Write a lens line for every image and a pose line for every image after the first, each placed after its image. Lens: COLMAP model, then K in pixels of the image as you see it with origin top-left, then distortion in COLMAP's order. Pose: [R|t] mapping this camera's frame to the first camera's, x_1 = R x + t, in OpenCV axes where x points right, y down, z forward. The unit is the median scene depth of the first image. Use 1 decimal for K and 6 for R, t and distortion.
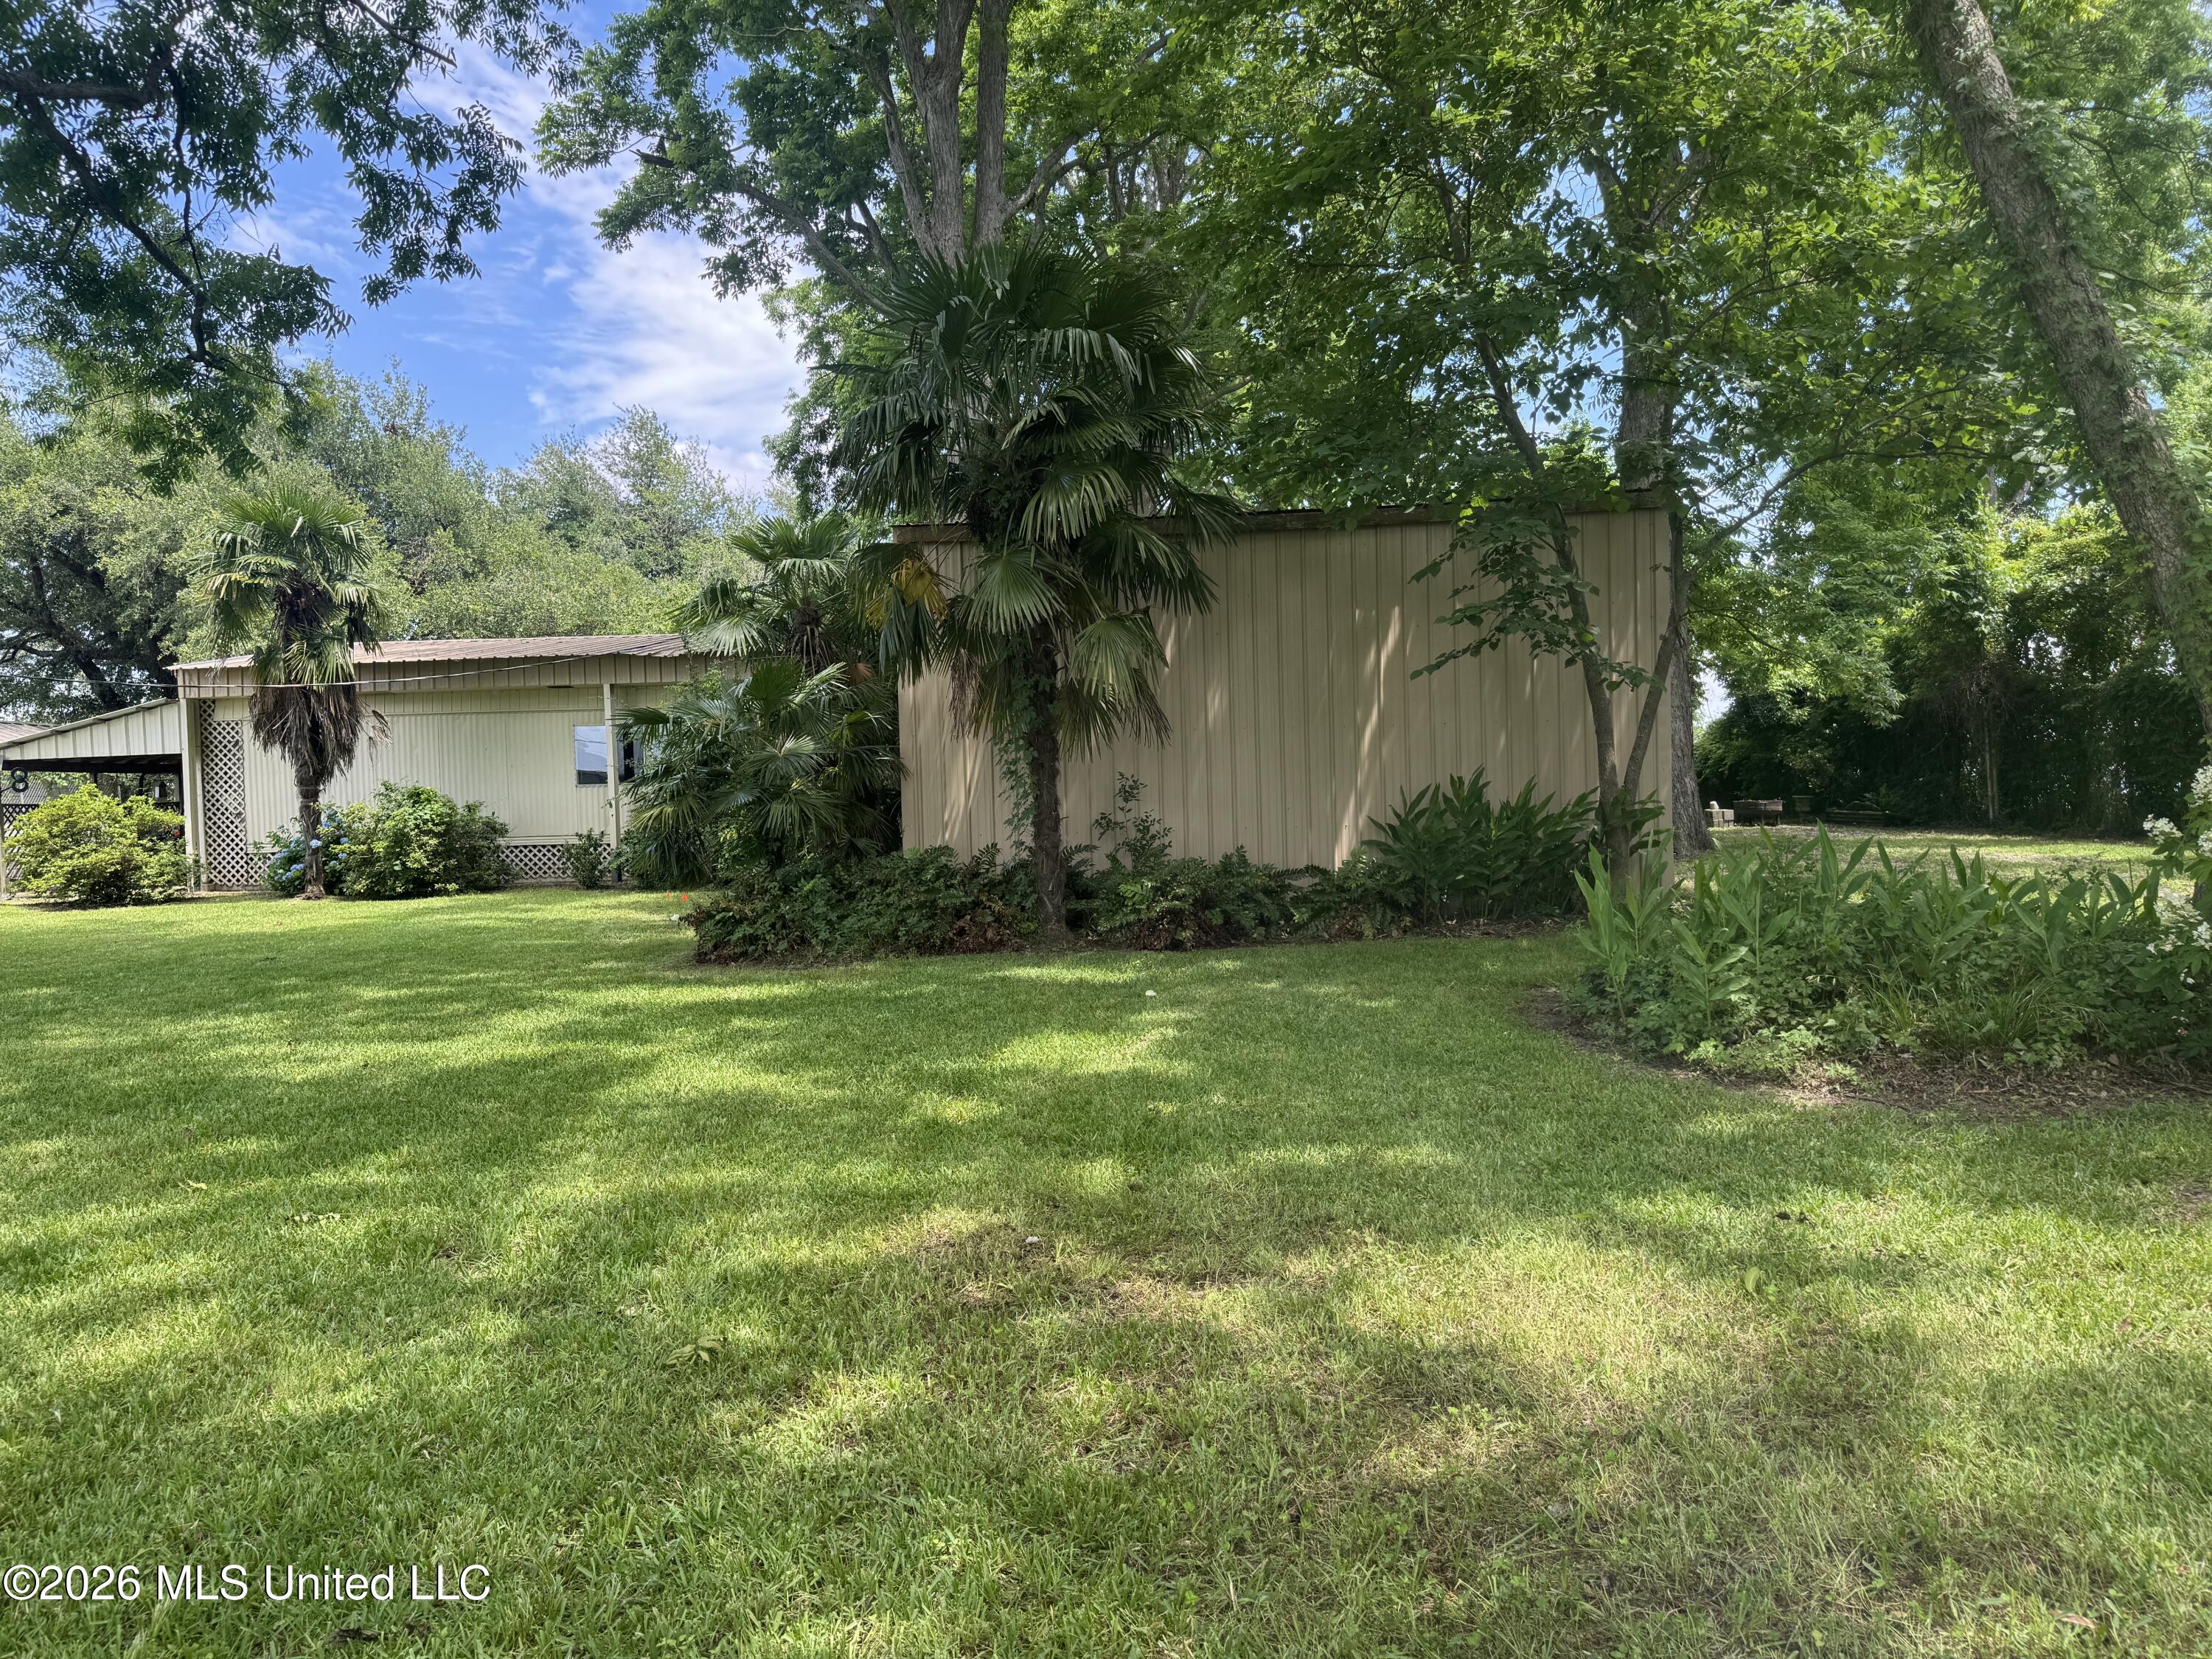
lens RADIAL K [[1550.8, 0, 1110.3], [0, 1550.8, 834.2], [0, 0, 1]] dist [0.078795, -0.100491]
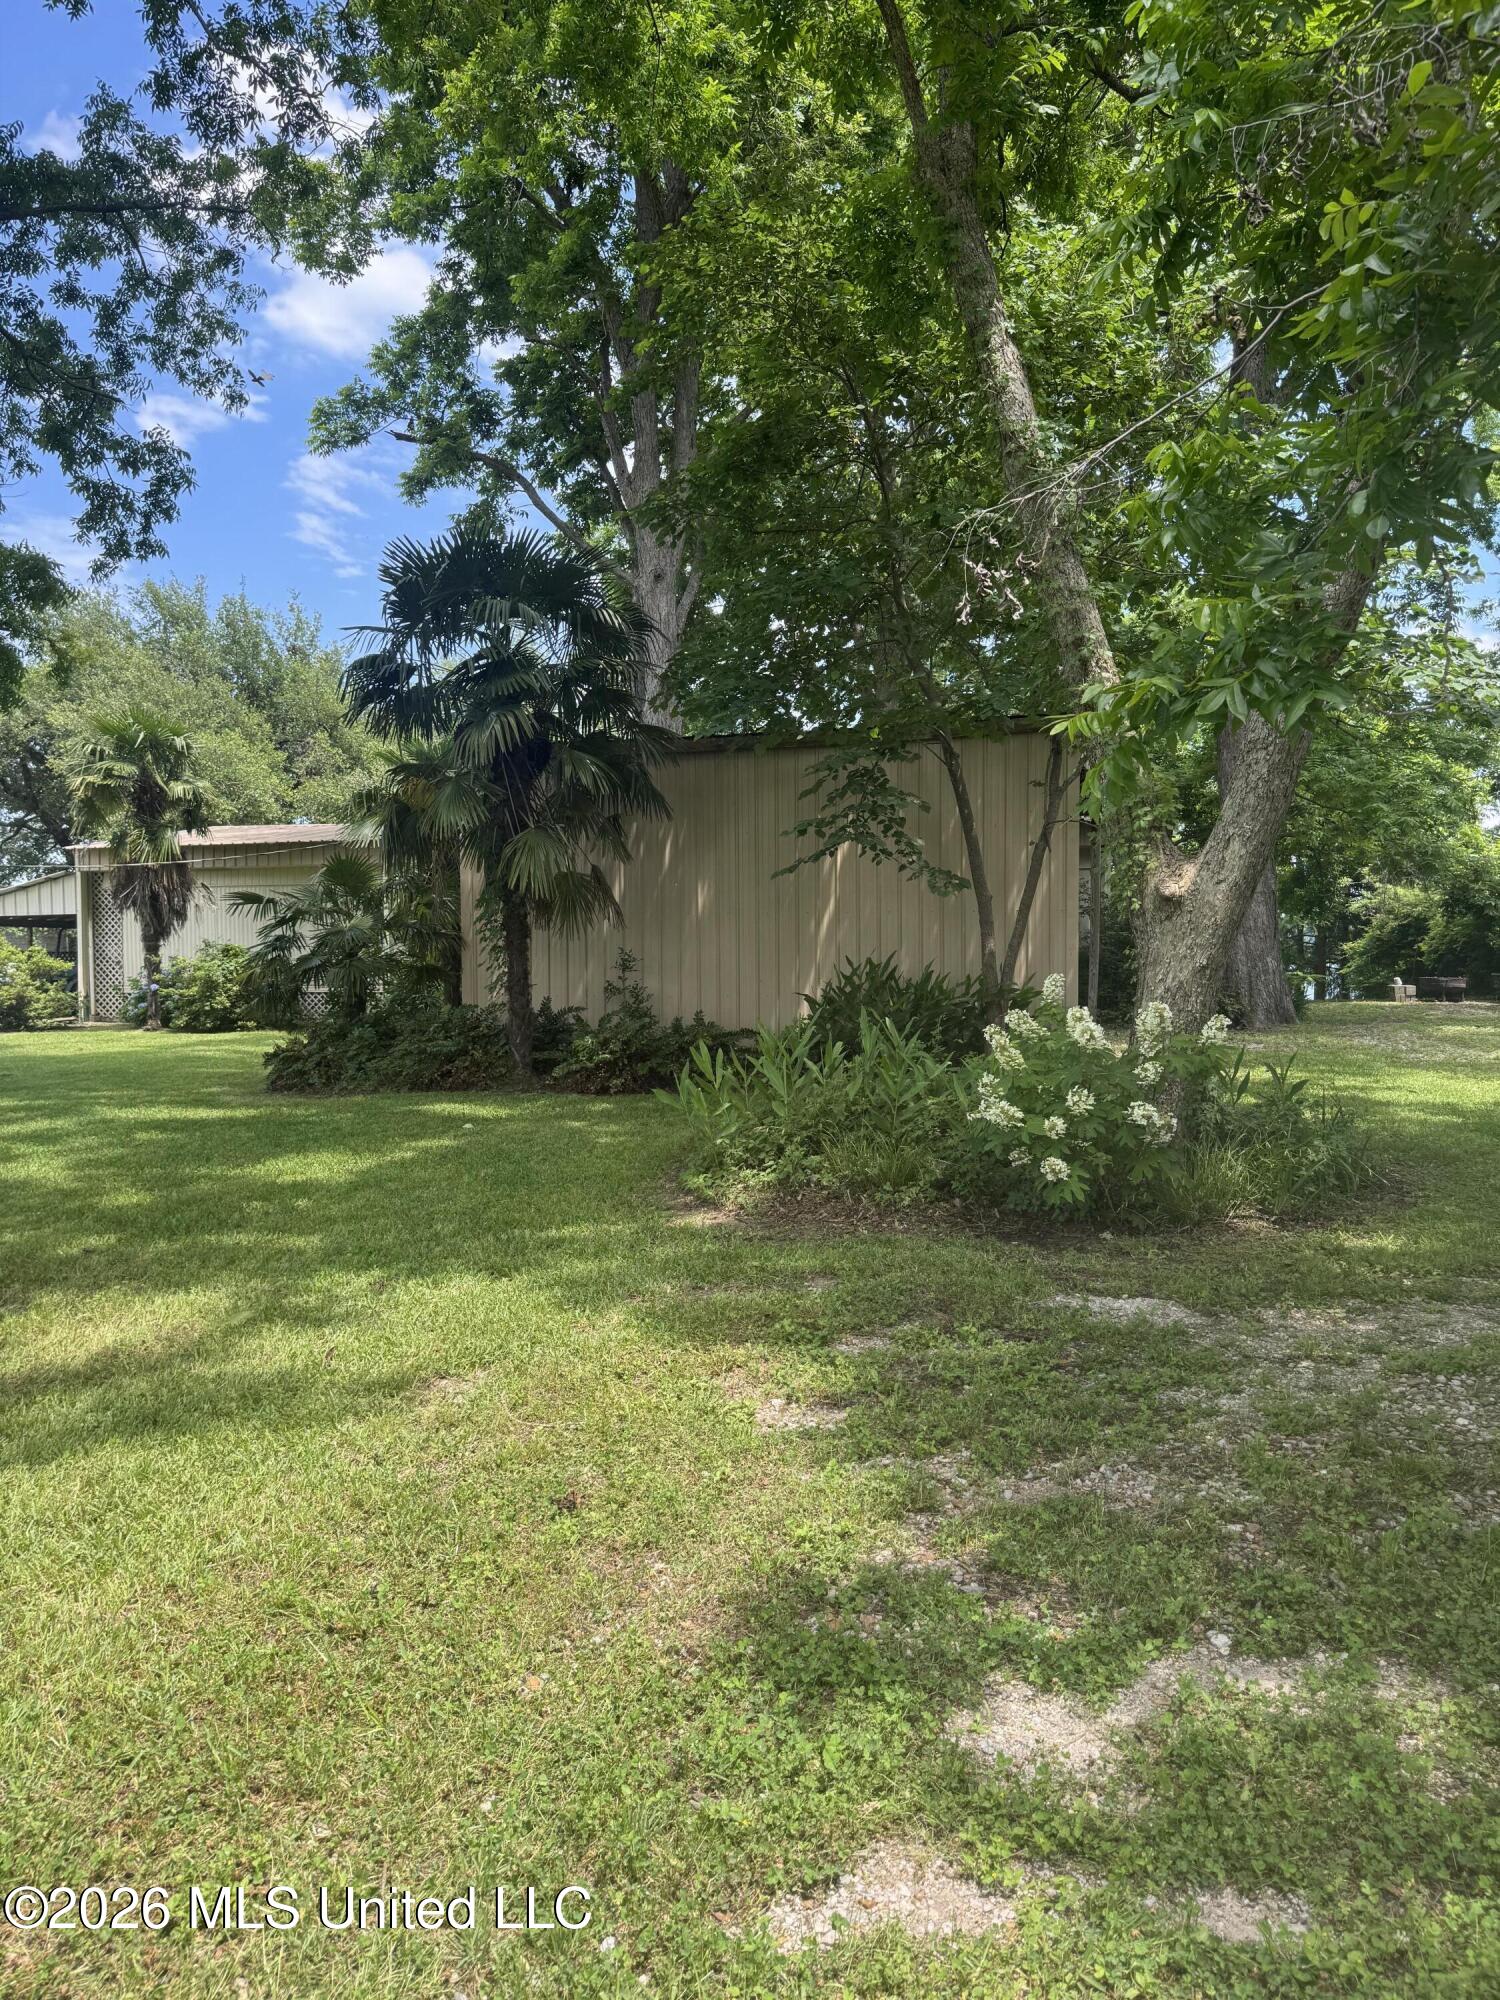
lens RADIAL K [[1402.1, 0, 750.0], [0, 1402.1, 1000.0], [0, 0, 1]] dist [0.078795, -0.100491]
pose [[0.982115, 0.025448, -0.186556, 0.188065], [-0.023722, 0.999653, 0.011480, -0.008492], [0.186784, -0.006849, 0.982377, -0.042052]]
